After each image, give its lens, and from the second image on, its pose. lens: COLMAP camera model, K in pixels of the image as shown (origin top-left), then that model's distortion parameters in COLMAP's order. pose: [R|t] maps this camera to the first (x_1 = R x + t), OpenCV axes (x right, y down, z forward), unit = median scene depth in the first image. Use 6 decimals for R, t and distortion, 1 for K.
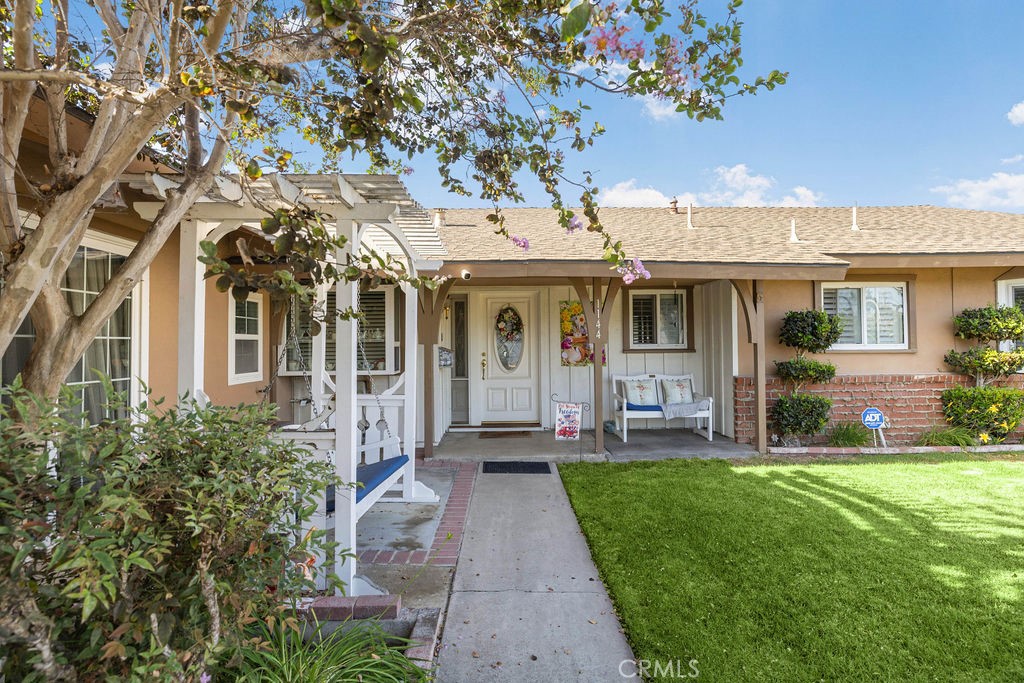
lens RADIAL K [[476.9, 0, 509.4], [0, 476.9, 338.6], [0, 0, 1]] dist [-0.001696, 0.000671]
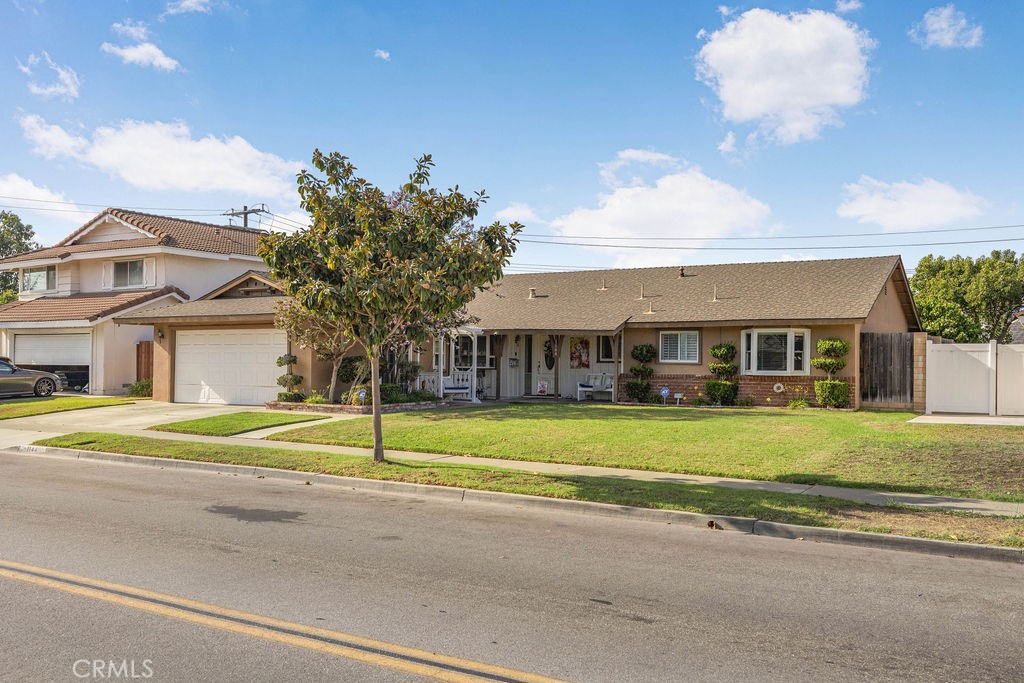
lens RADIAL K [[900.0, 0, 516.0], [0, 900.0, 343.6], [0, 0, 1]] dist [0.022608, 0.007185]
pose [[0.853437, 0.008006, -0.521134, 2.273005], [-0.011067, 0.999935, -0.002762, -0.044042], [0.521078, 0.008125, 0.853470, -2.893964]]
